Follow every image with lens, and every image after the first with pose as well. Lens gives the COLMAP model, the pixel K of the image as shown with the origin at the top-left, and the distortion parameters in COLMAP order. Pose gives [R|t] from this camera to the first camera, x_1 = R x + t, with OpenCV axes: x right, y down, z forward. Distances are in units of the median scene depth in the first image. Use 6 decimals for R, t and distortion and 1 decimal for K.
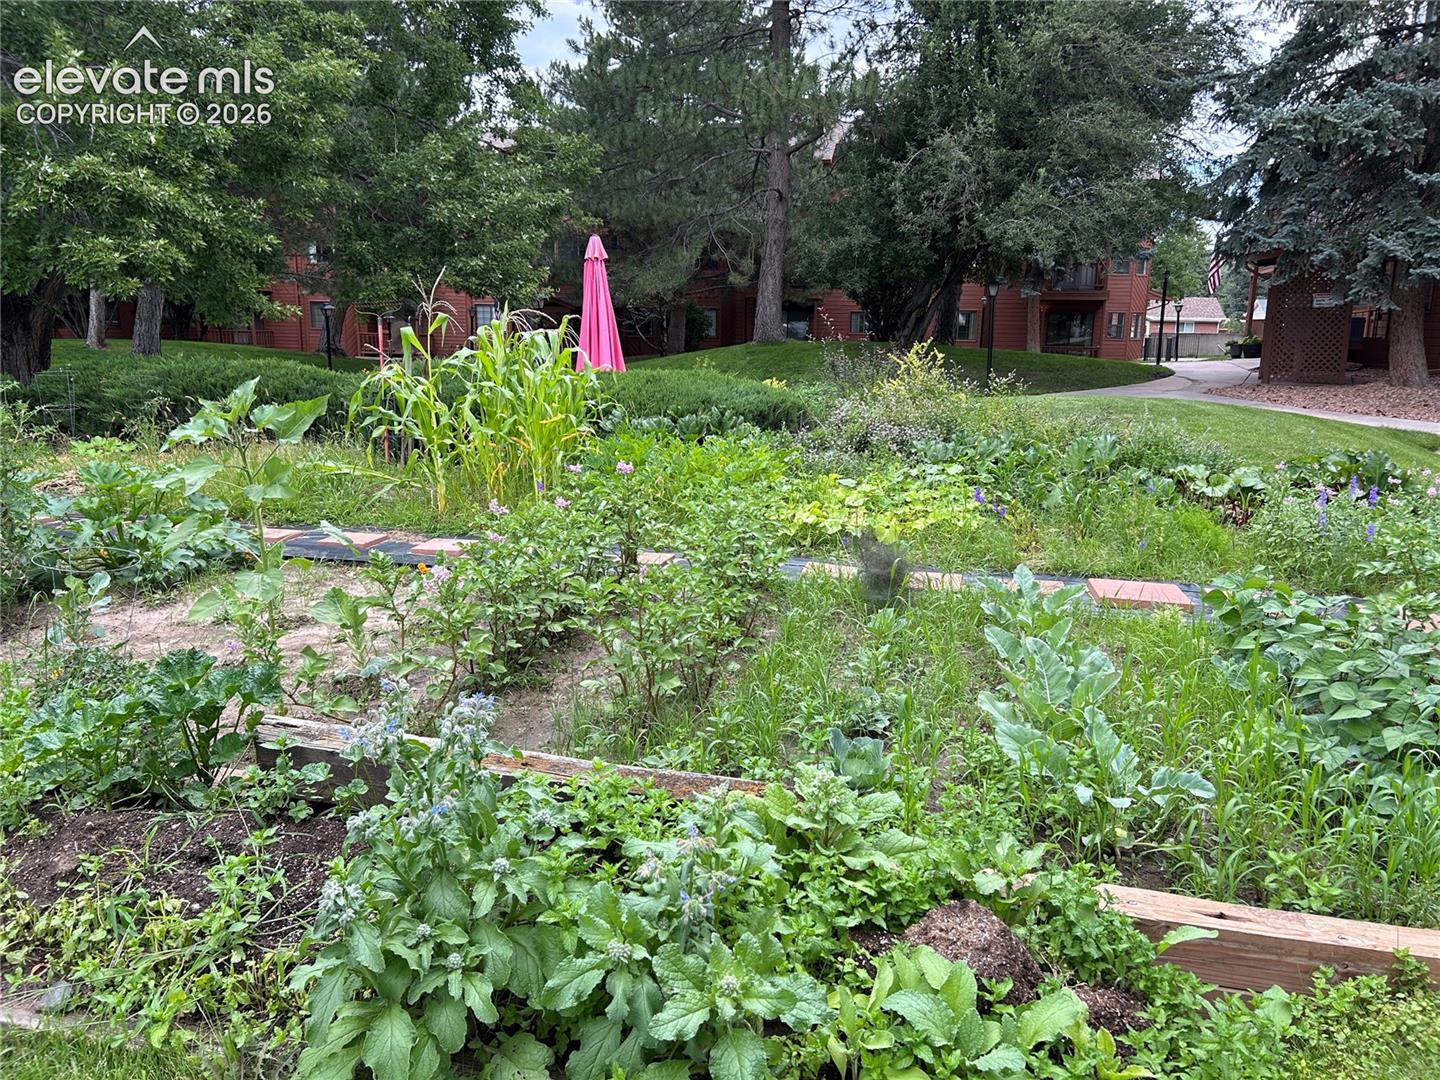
lens RADIAL K [[1093.4, 0, 719.4], [0, 1093.4, 488.7], [0, 0, 1]] dist [-0.002535, 0.000483]
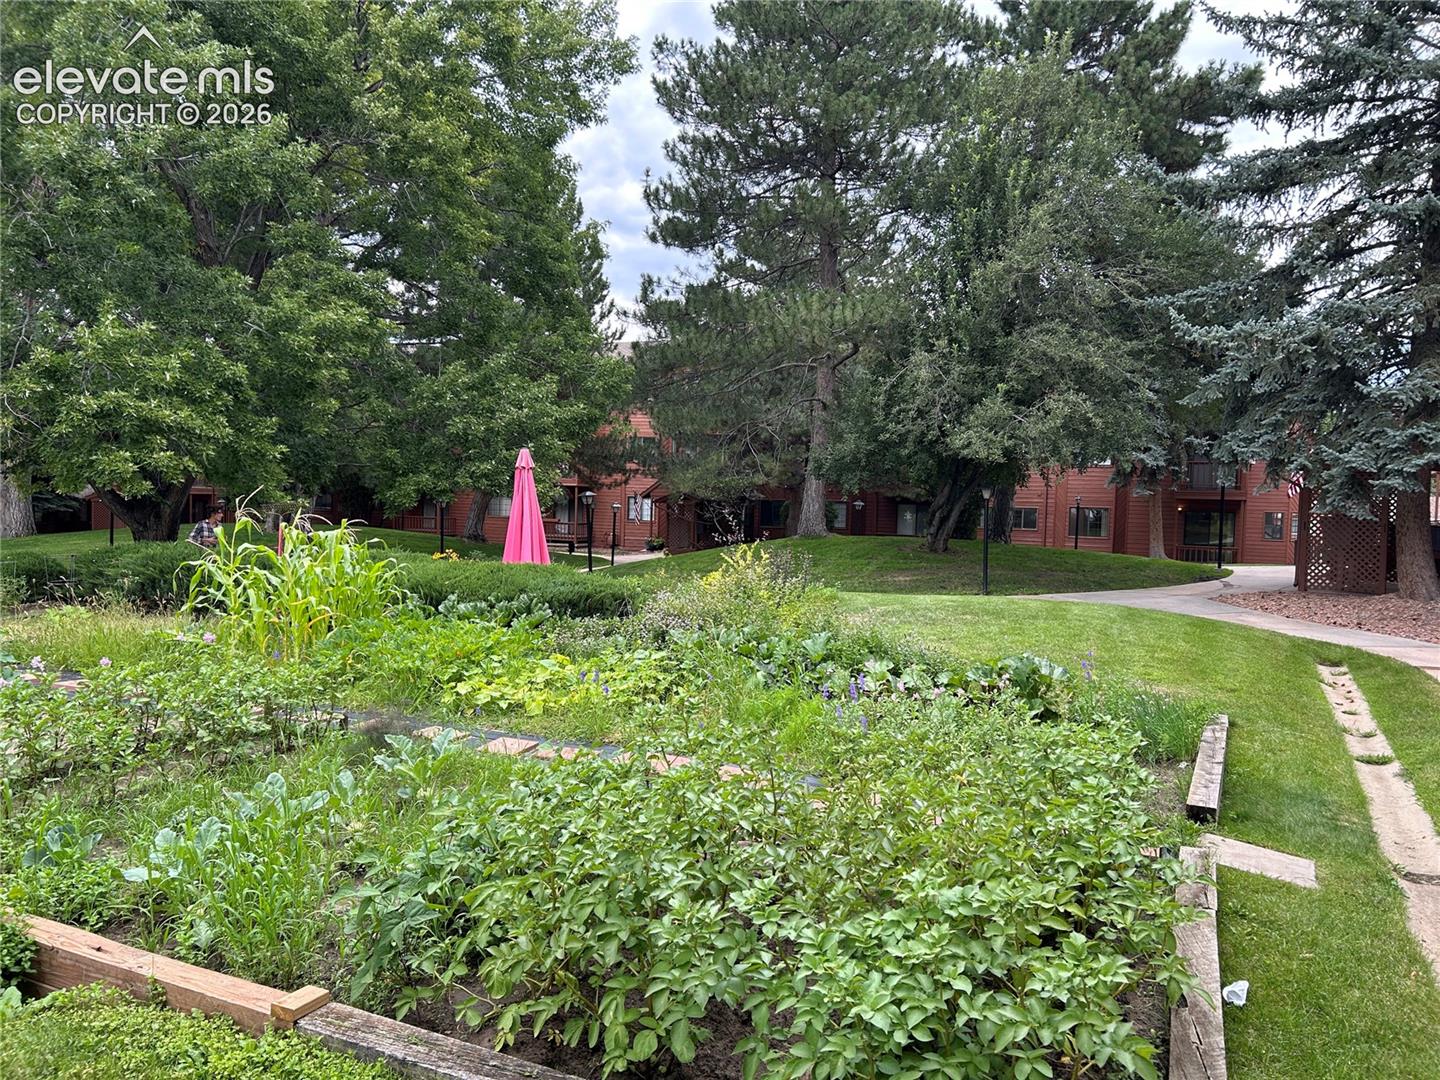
lens RADIAL K [[1069.9, 0, 747.6], [0, 1069.9, 539.4], [0, 0, 1]] dist [0.002528, 0.002335]
pose [[0.975762, 0.024245, -0.217486, 0.366438], [-0.050529, 0.991949, -0.116123, -0.008548], [0.212919, 0.124298, 0.969131, -0.066961]]
